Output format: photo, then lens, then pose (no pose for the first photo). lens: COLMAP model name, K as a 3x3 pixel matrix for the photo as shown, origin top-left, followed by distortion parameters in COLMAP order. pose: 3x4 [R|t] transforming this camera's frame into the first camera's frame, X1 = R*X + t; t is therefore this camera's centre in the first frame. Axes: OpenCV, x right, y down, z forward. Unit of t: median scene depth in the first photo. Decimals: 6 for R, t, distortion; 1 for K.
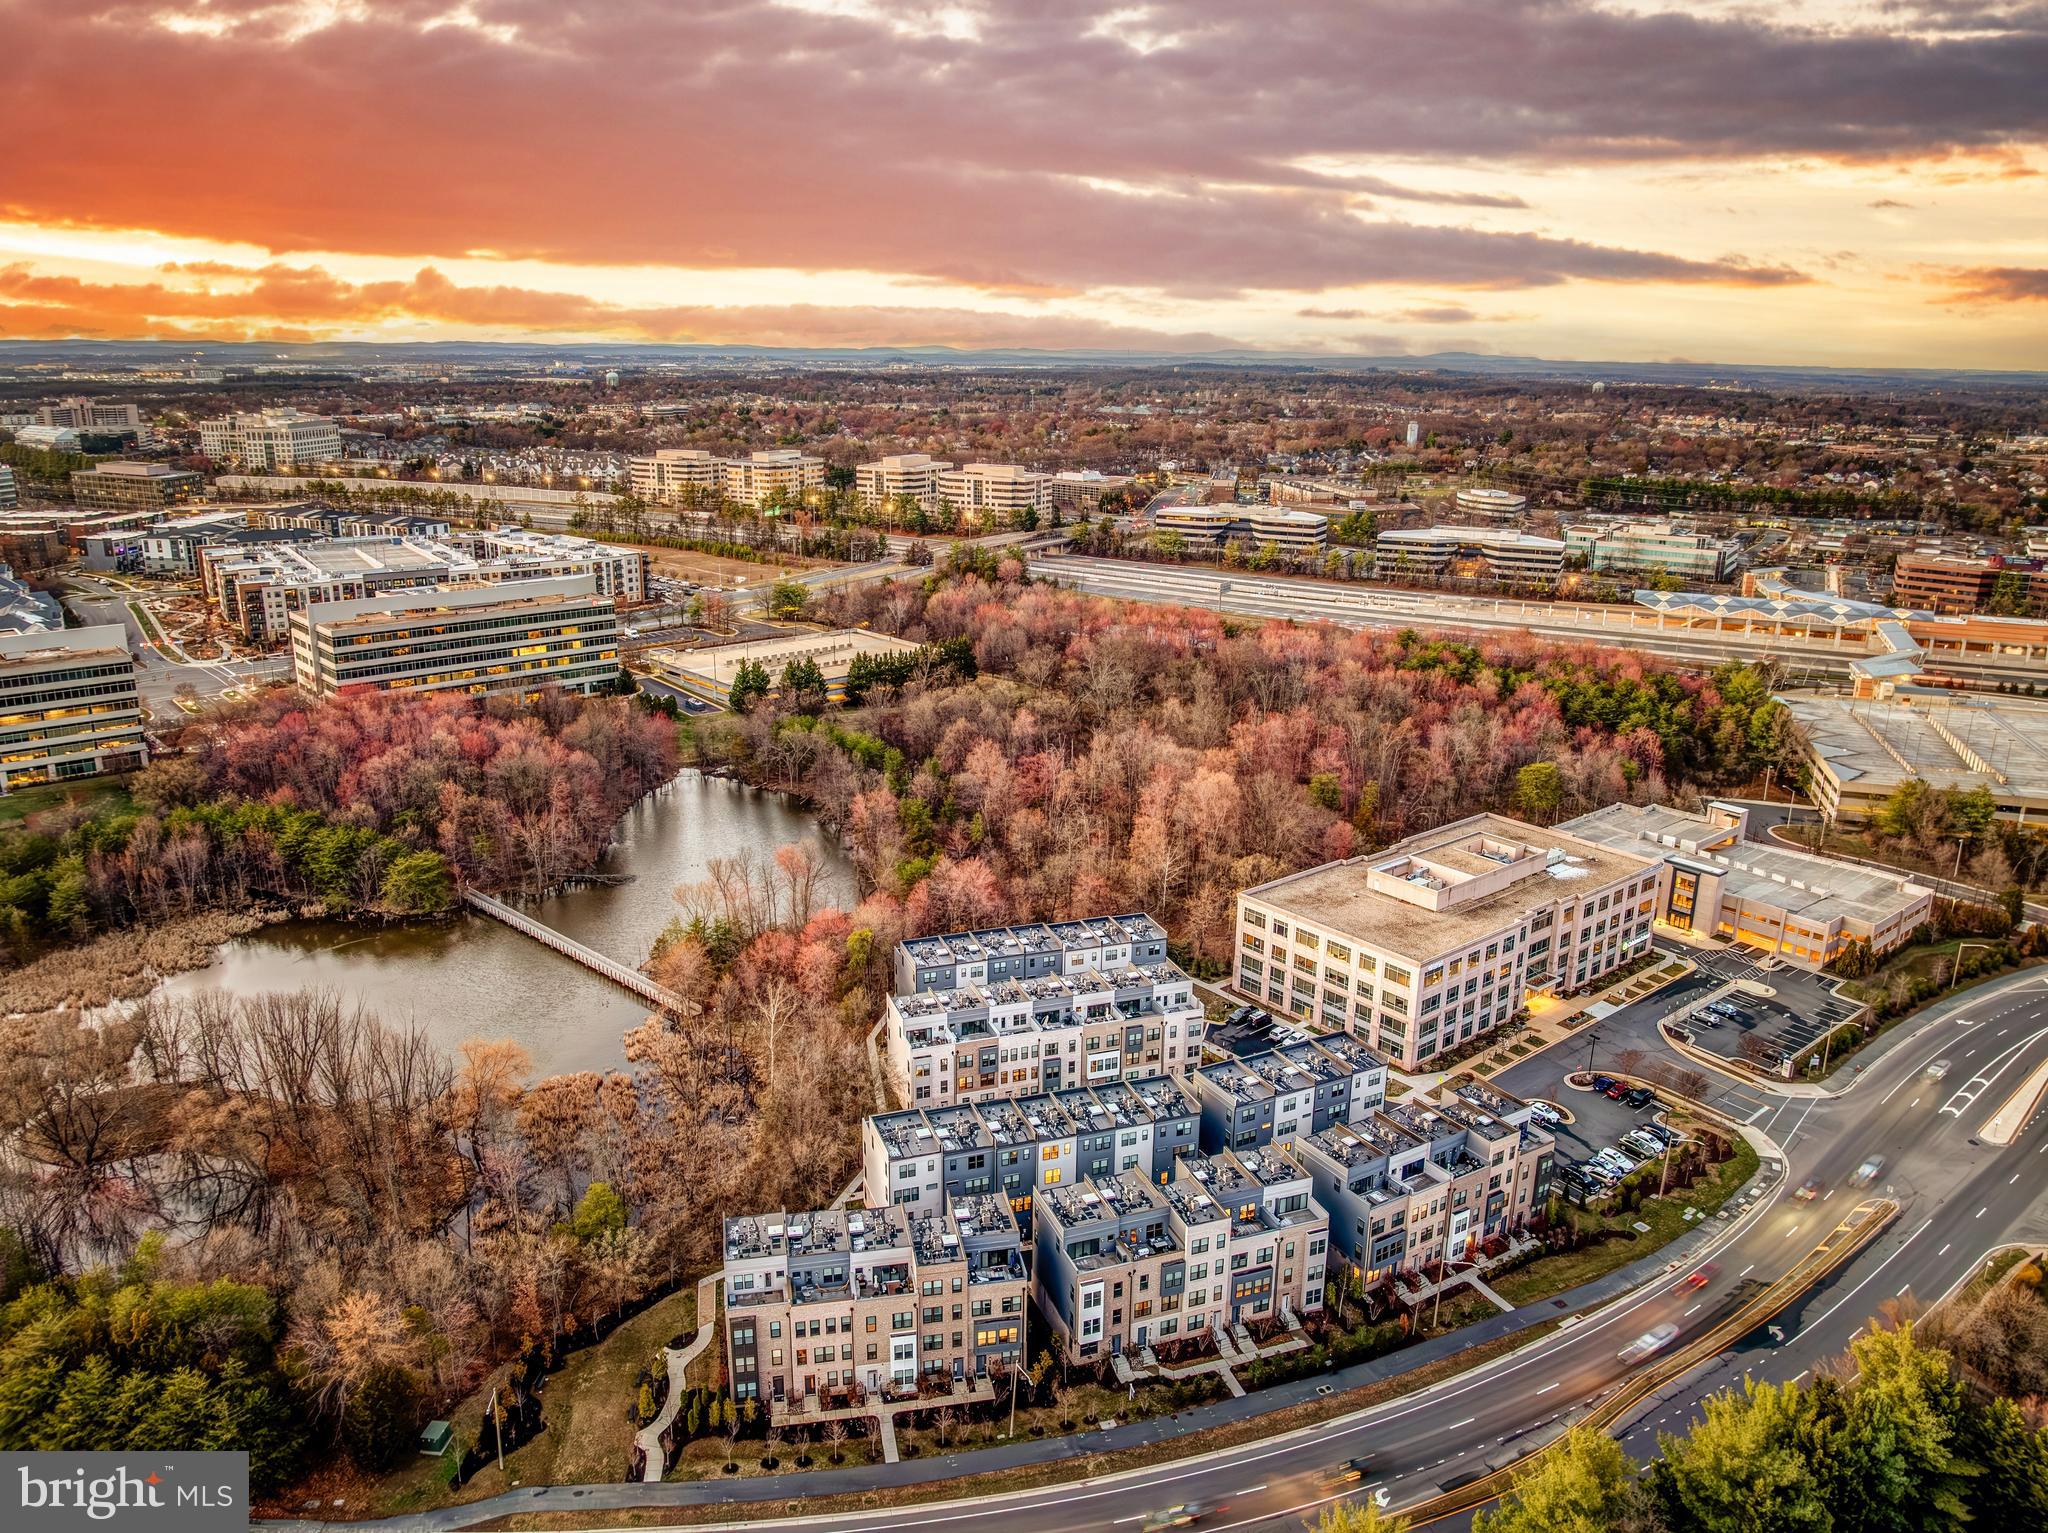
lens RADIAL K [[1467.1, 0, 1024.0], [0, 1467.1, 766.5], [0, 0, 1]] dist [-0.036790, -0.006893]
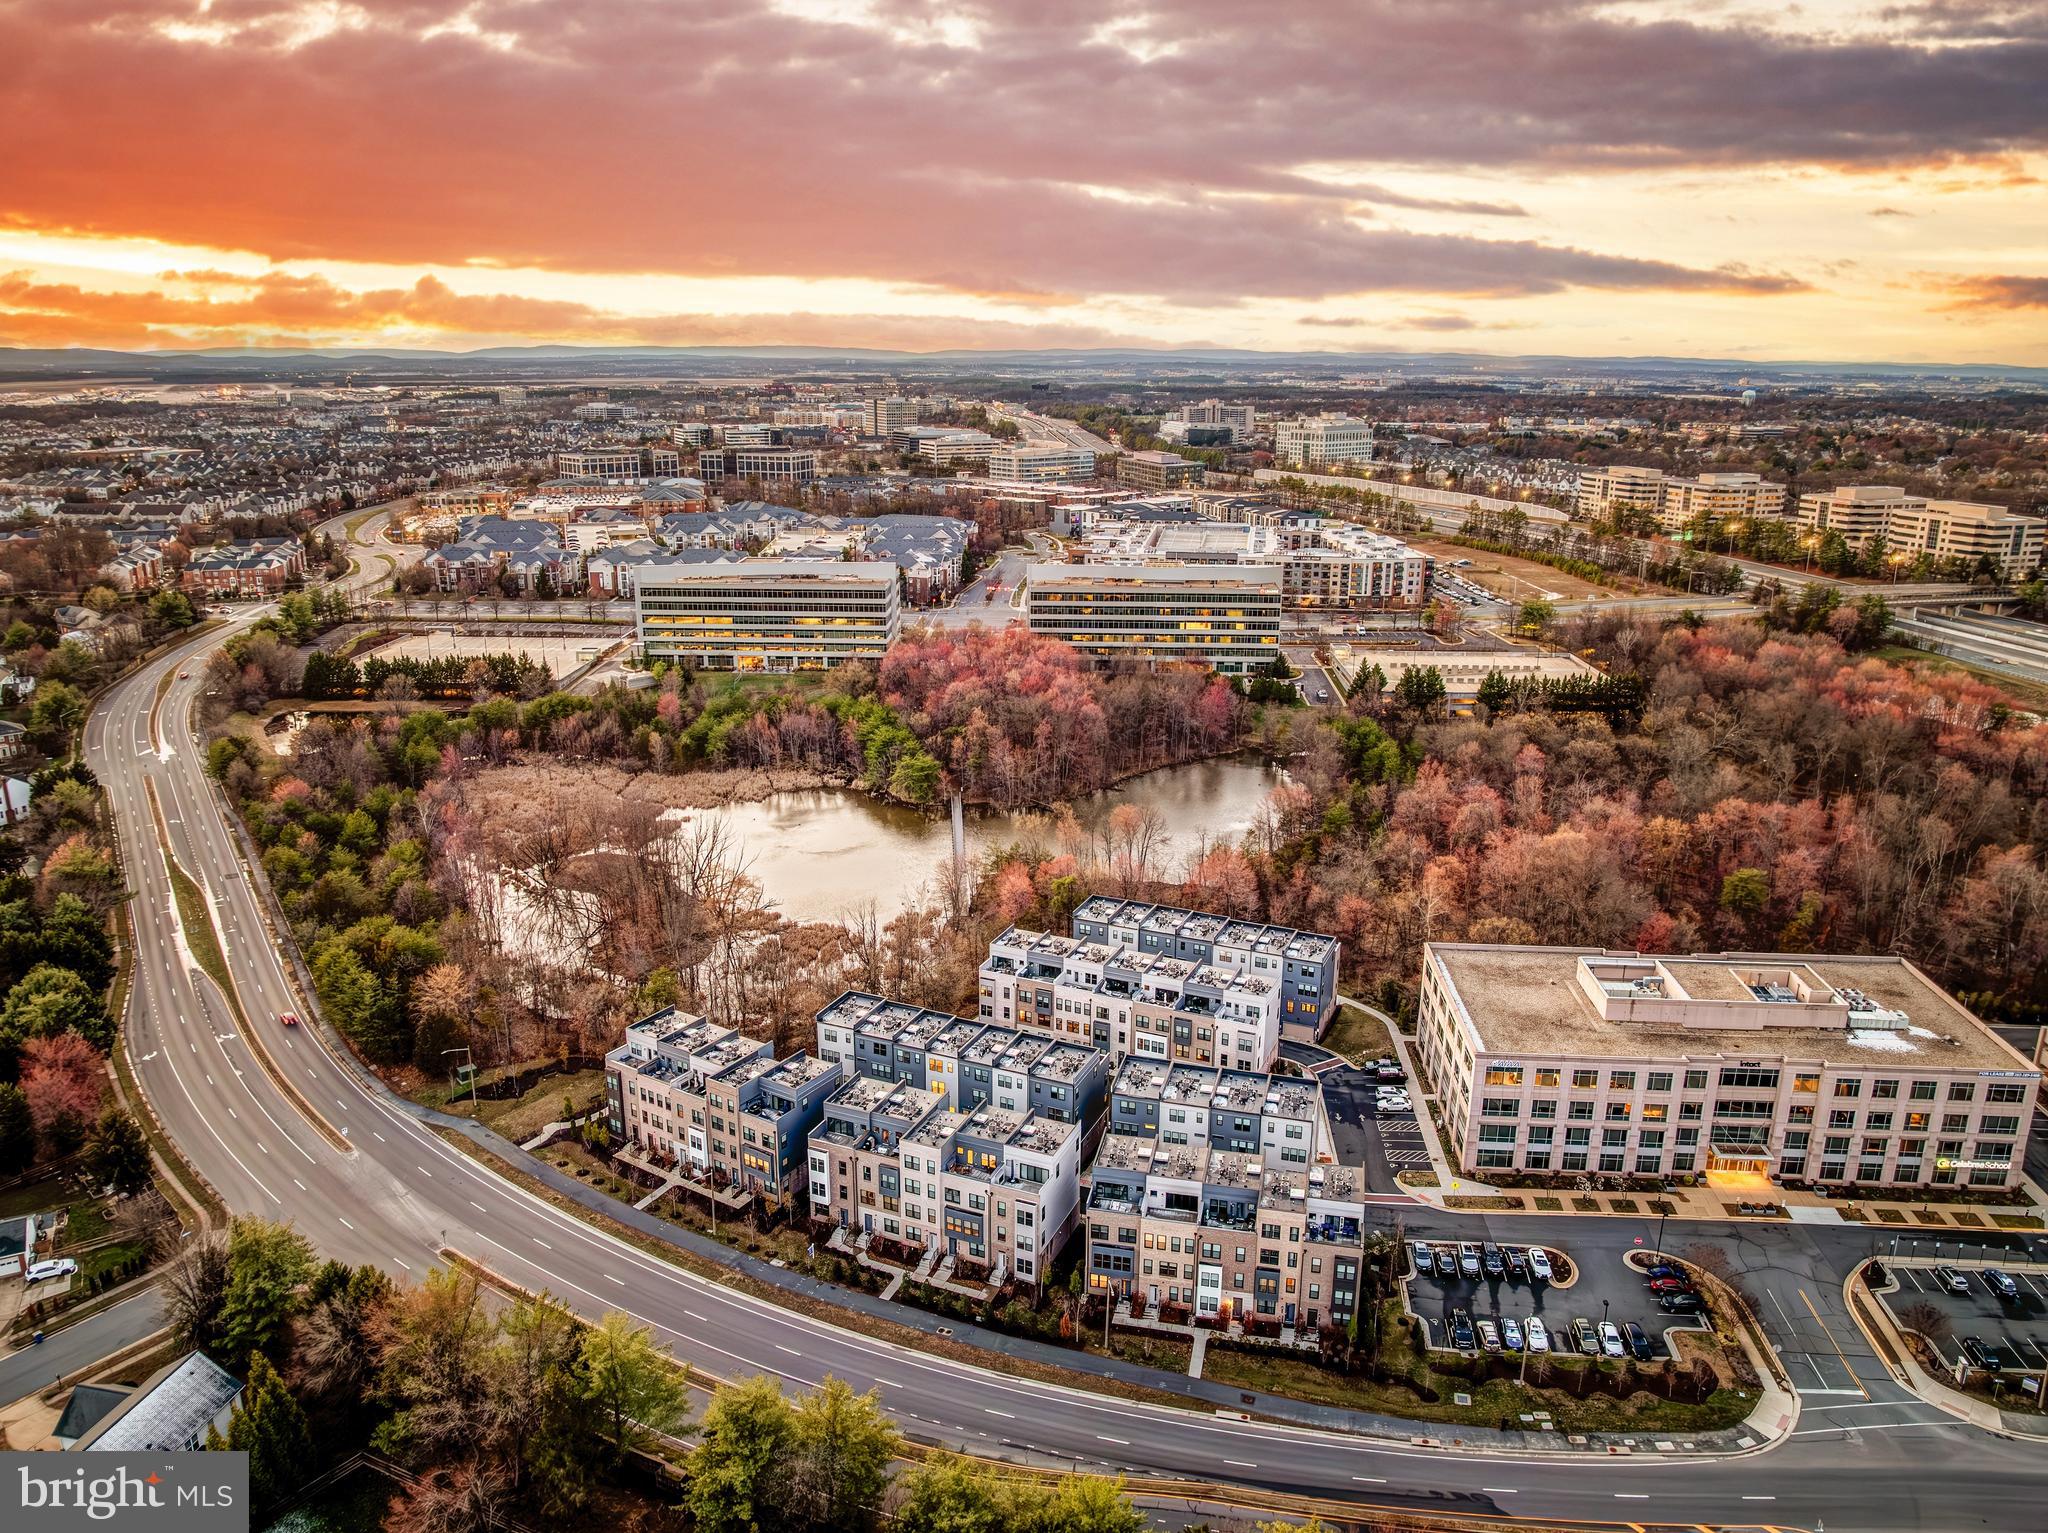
lens RADIAL K [[1467.1, 0, 1024.0], [0, 1467.1, 766.5], [0, 0, 1]] dist [-0.036790, -0.006893]
pose [[0.710401, 0.181651, -0.679951, 0.661469], [-0.188140, 0.979973, 0.065237, -0.040304], [0.678184, 0.081581, 0.730350, 0.169365]]
